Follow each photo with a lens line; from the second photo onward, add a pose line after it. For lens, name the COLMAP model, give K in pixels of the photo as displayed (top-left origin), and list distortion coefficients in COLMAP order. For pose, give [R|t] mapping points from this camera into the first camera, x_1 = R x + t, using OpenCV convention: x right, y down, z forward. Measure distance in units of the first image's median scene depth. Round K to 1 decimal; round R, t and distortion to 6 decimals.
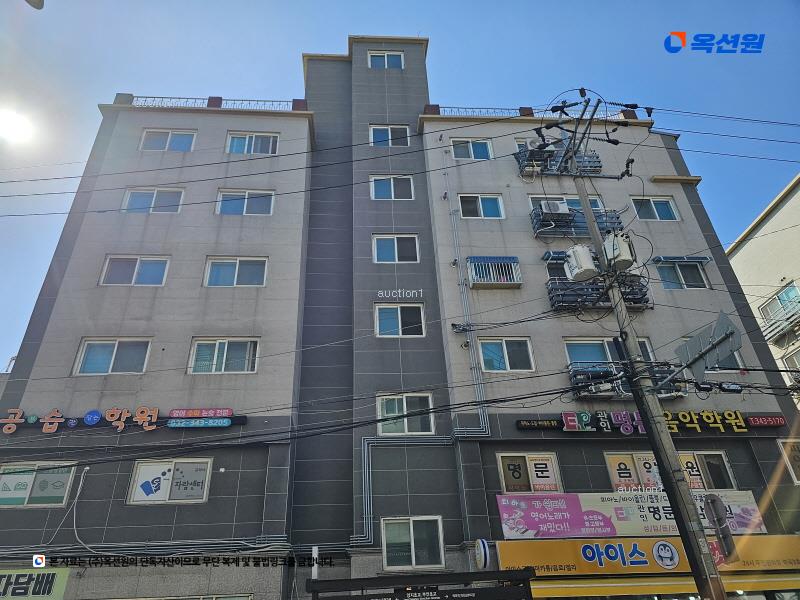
lens RADIAL K [[550.4, 0, 382.6], [0, 550.4, 298.8], [0, 0, 1]] dist [0.062923, -0.062874]
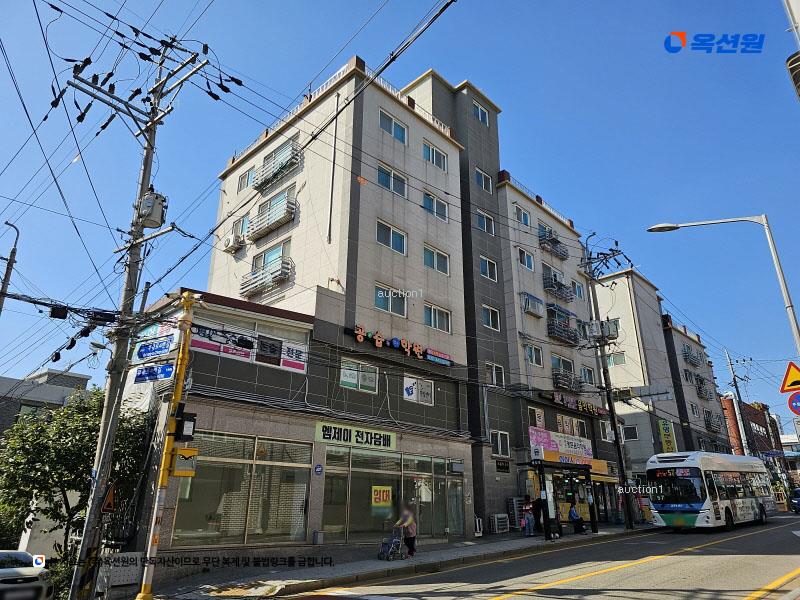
lens RADIAL K [[550.4, 0, 426.4], [0, 550.4, 291.2], [0, 0, 1]] dist [0.062923, -0.062874]
pose [[0.718689, 0.299757, 0.627401, -1.439362], [-0.395314, 0.918439, 0.014024, 0.023980], [-0.572026, -0.258099, 0.778570, -0.208920]]
